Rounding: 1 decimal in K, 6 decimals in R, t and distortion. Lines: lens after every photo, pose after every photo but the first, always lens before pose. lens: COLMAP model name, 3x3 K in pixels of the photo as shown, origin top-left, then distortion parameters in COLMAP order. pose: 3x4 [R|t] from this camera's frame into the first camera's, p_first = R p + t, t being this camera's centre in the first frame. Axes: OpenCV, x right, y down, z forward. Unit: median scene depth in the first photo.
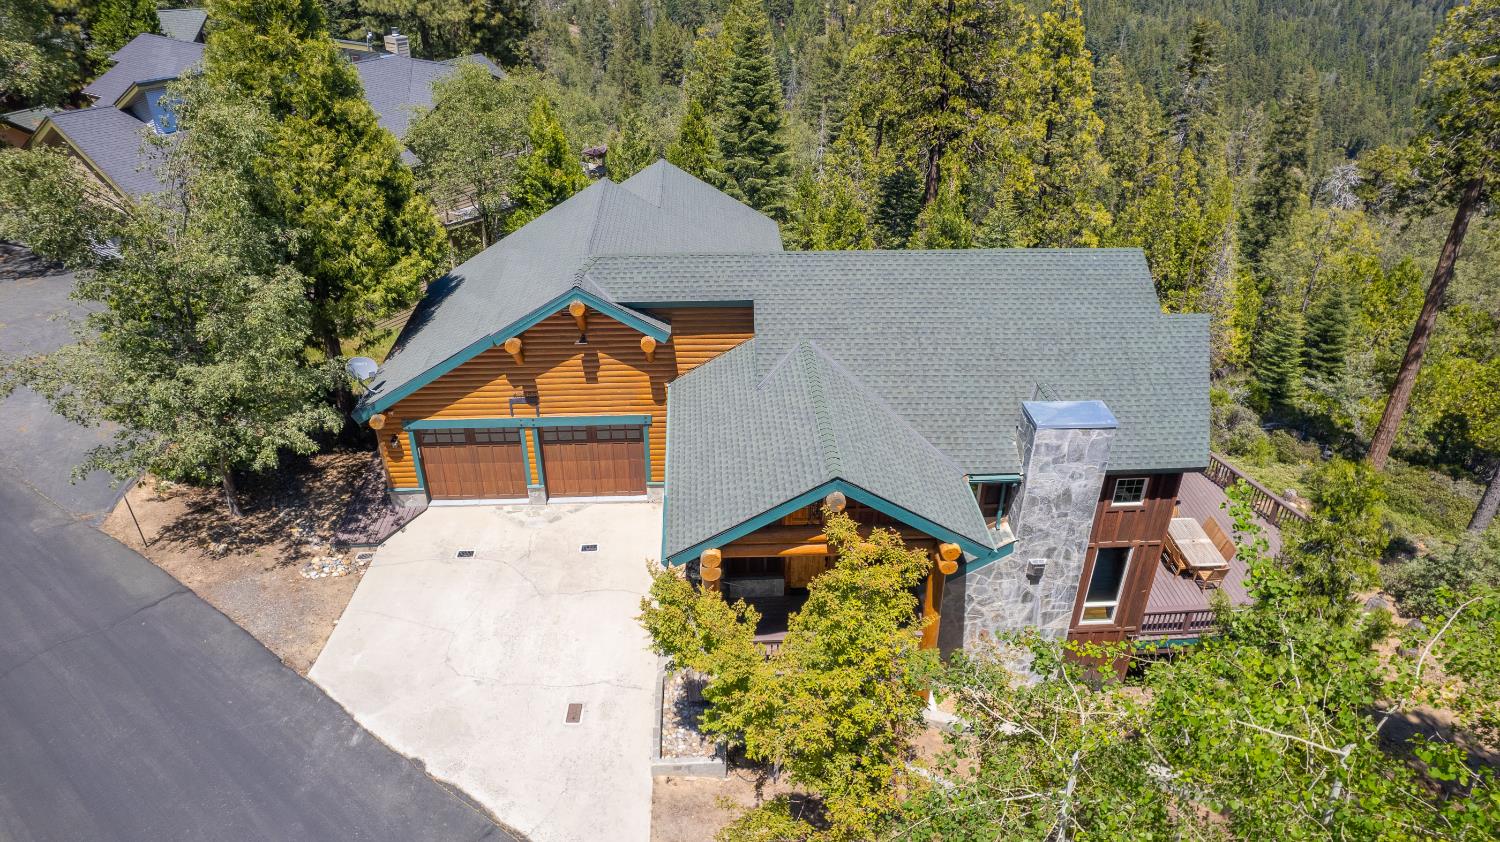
lens RADIAL K [[965.3, 0, 746.0], [0, 965.3, 421.5], [0, 0, 1]] dist [-0.073991, 0.059626]
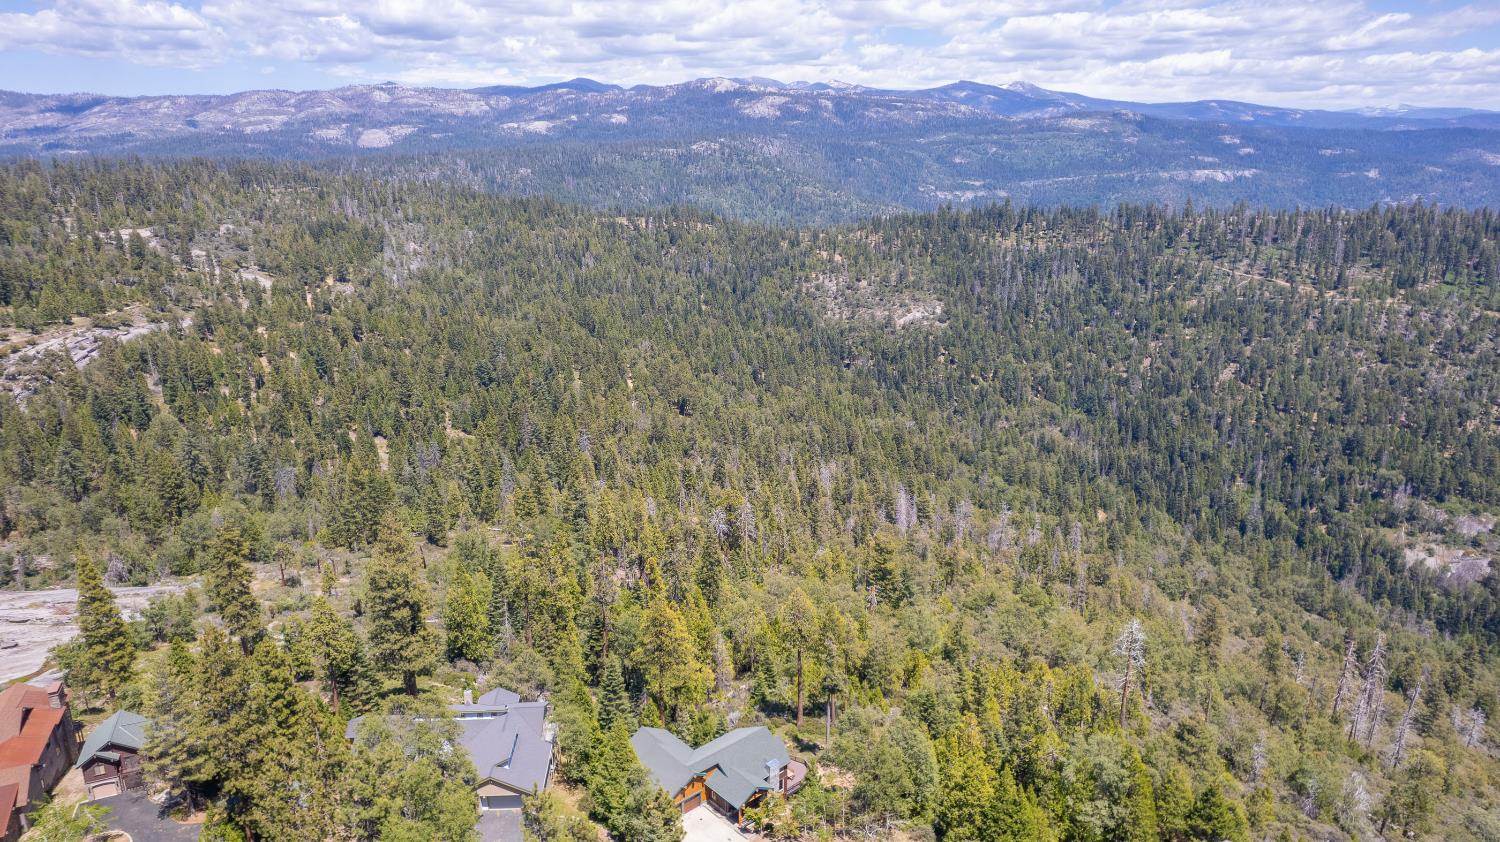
lens RADIAL K [[1002.5, 0, 754.9], [0, 1002.5, 395.5], [0, 0, 1]] dist [-0.050832, 0.027385]
pose [[0.782137, -0.175226, 0.597962, -2.816335], [0.316526, 0.938337, -0.139049, -1.211793], [-0.536725, 0.298026, 0.789371, -4.202553]]
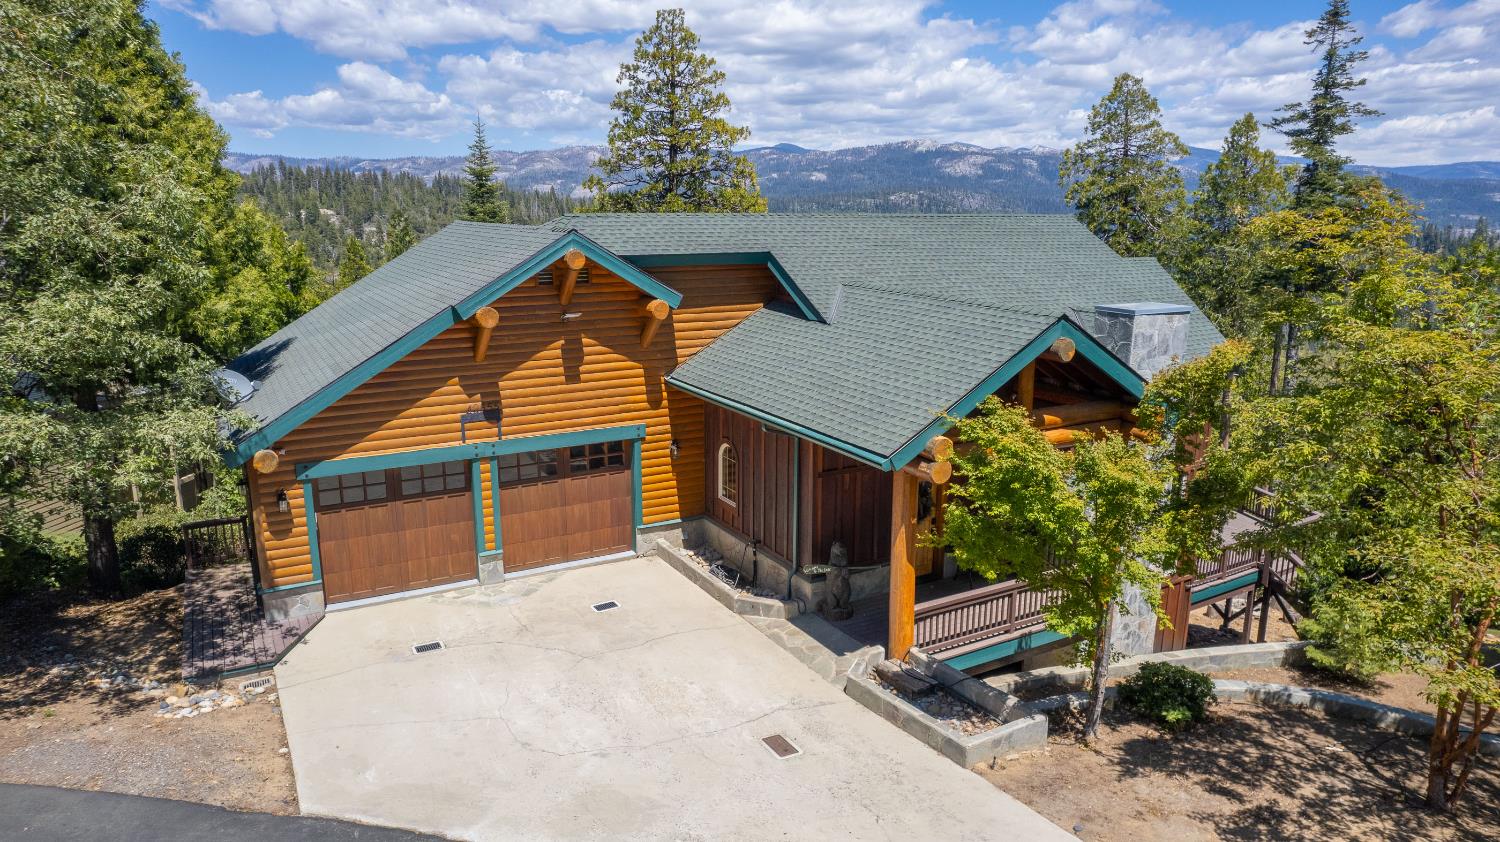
lens RADIAL K [[965.3, 0, 747.0], [0, 965.3, 419.5], [0, 0, 1]] dist [-0.073991, 0.059626]
pose [[0.893858, -0.099714, 0.437122, -0.368111], [0.228122, 0.940470, -0.251946, 0.205969], [-0.385977, 0.324921, 0.863393, 0.310575]]
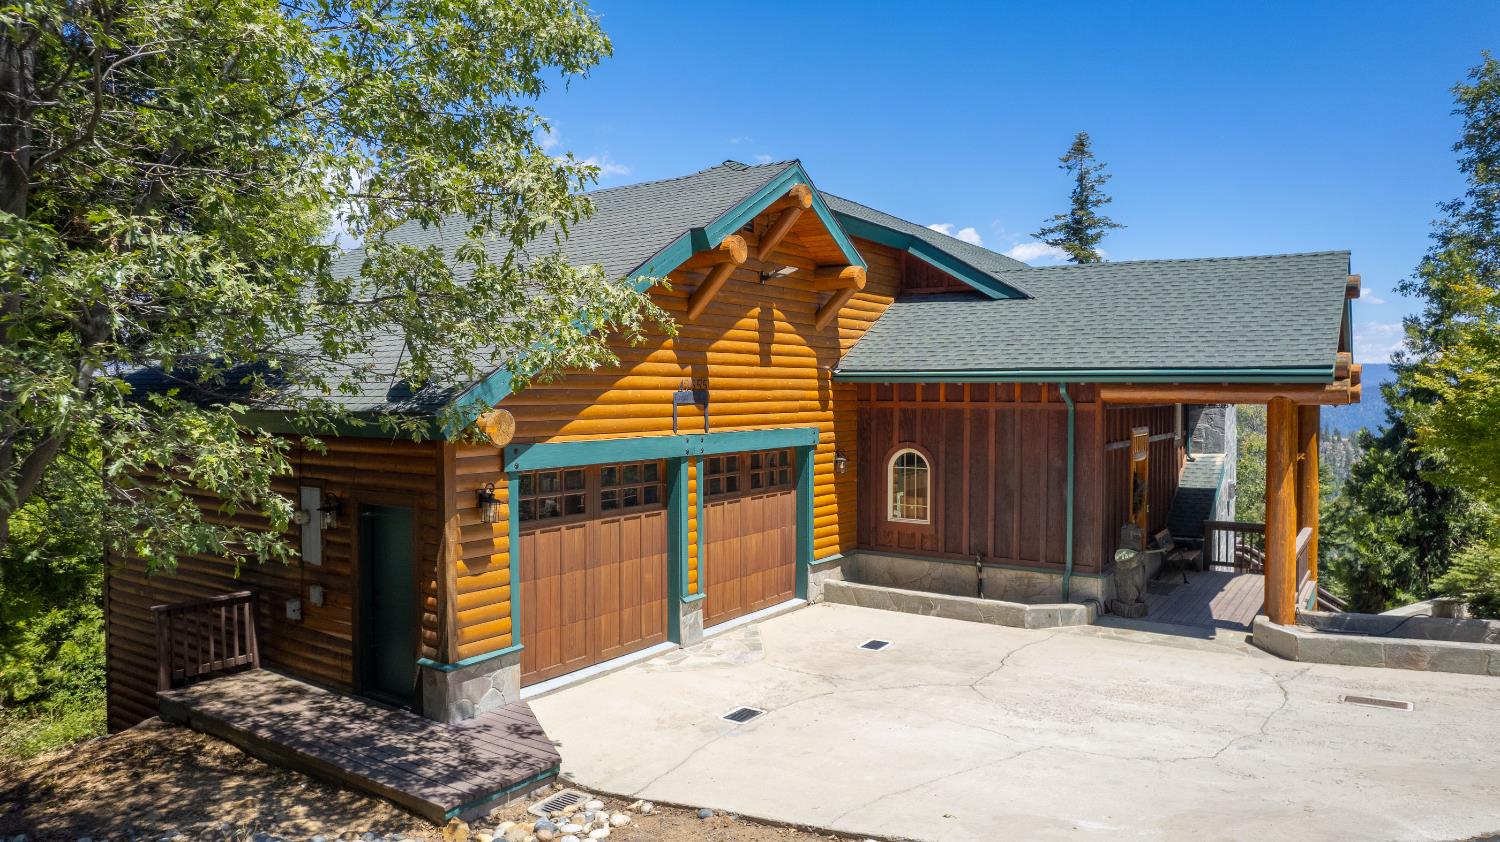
lens RADIAL K [[965.3, 0, 752.1], [0, 965.3, 415.1], [0, 0, 1]] dist [-0.073991, 0.059626]
pose [[0.603978, -0.023489, 0.796655, -0.622191], [0.406340, 0.868973, -0.282442, 0.144704], [-0.685637, 0.494301, 0.534385, 0.711955]]
